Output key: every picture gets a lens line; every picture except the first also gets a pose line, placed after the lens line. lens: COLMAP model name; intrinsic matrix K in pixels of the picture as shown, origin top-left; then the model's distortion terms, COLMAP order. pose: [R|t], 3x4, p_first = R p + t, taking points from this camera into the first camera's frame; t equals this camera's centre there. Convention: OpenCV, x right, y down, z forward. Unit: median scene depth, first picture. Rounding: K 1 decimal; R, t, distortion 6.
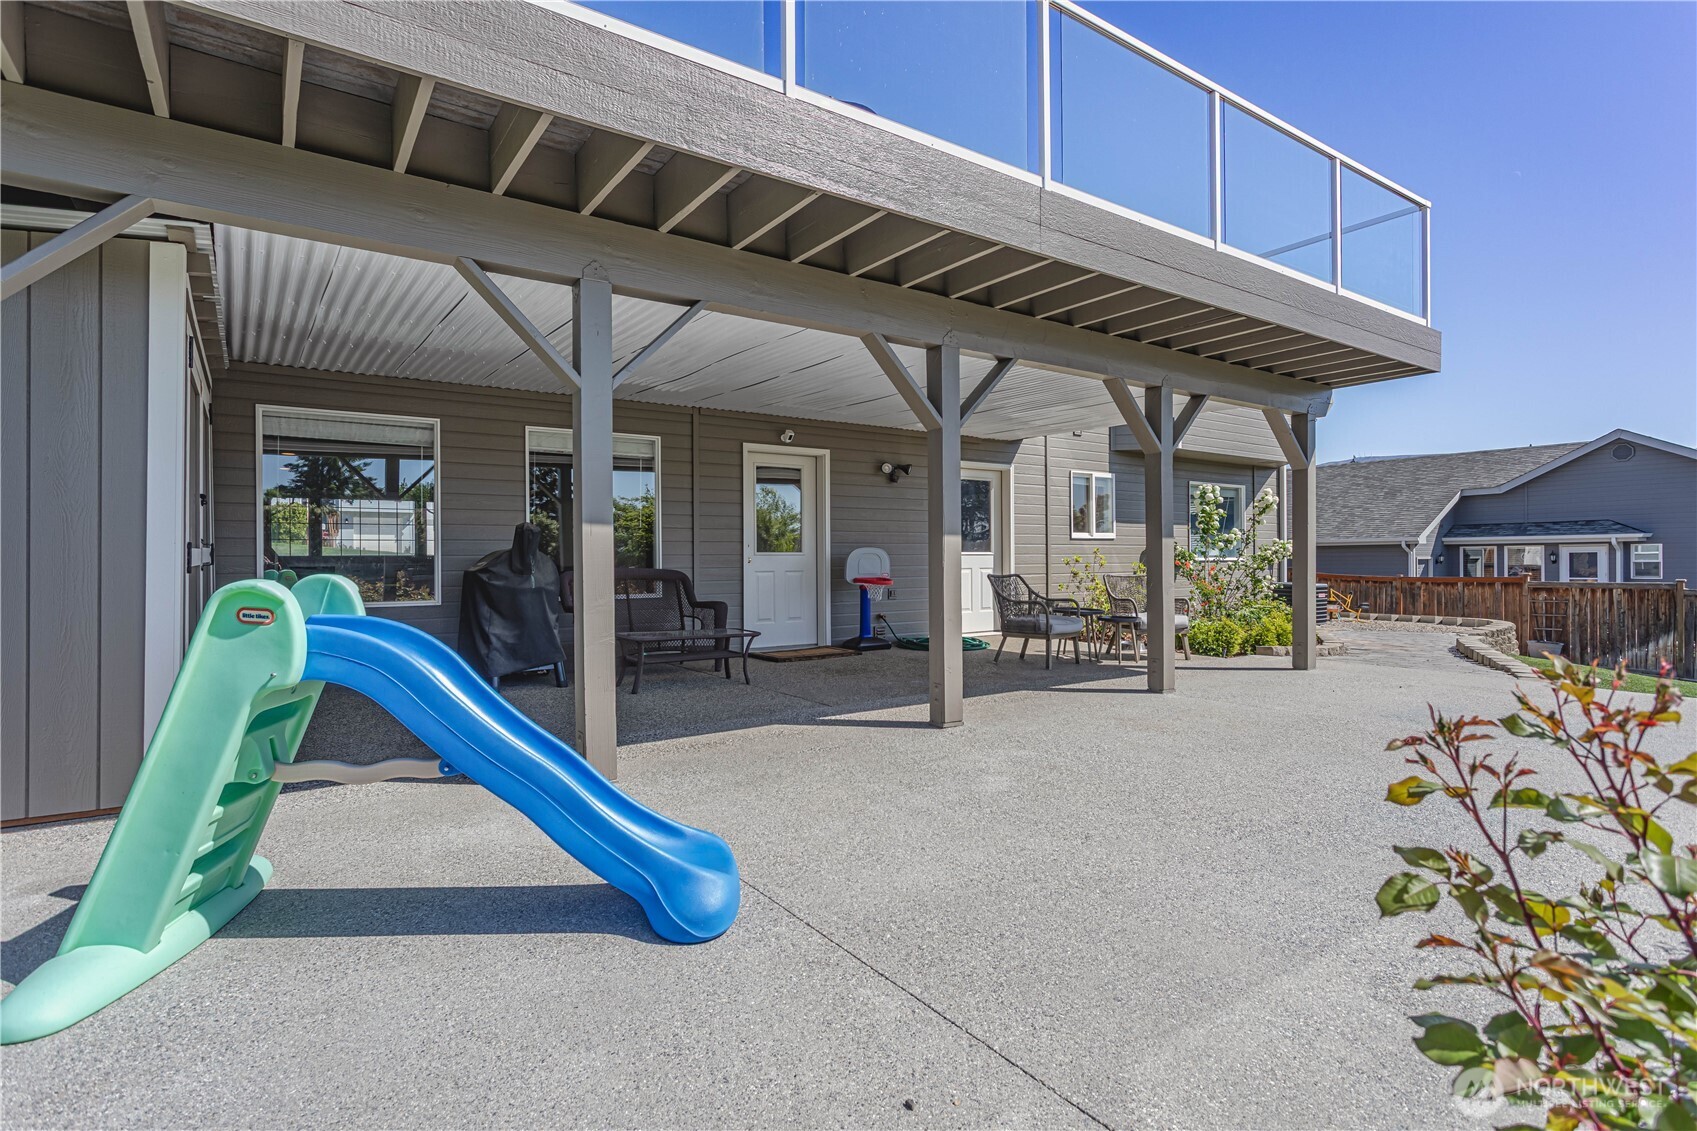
lens RADIAL K [[810.3, 0, 843.9], [0, 810.3, 558.3], [0, 0, 1]] dist [0.001374, 0.000339]
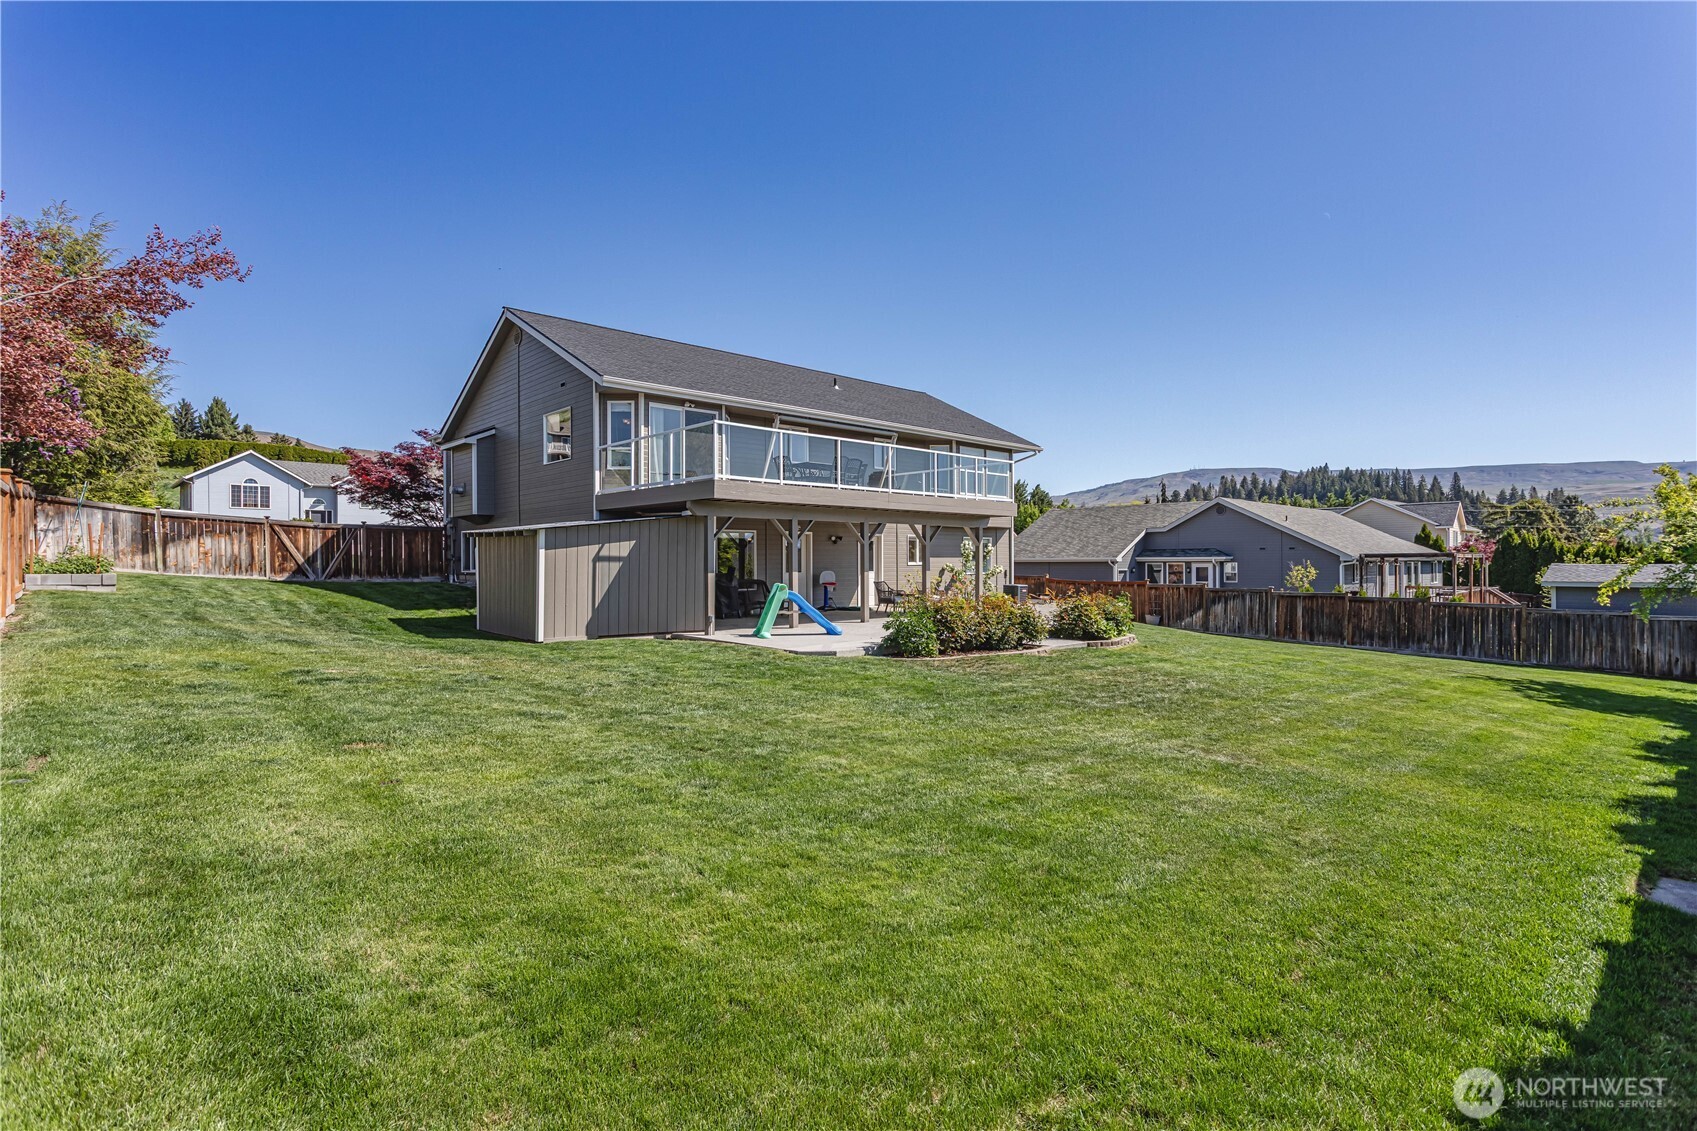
lens RADIAL K [[810.3, 0, 854.1], [0, 810.3, 564.6], [0, 0, 1]] dist [0.001374, 0.000339]
pose [[0.984350, 0.003464, 0.176189, -0.128015], [-0.004071, 0.999987, 0.003082, -0.015164], [-0.176176, -0.003751, 0.984351, -0.583680]]
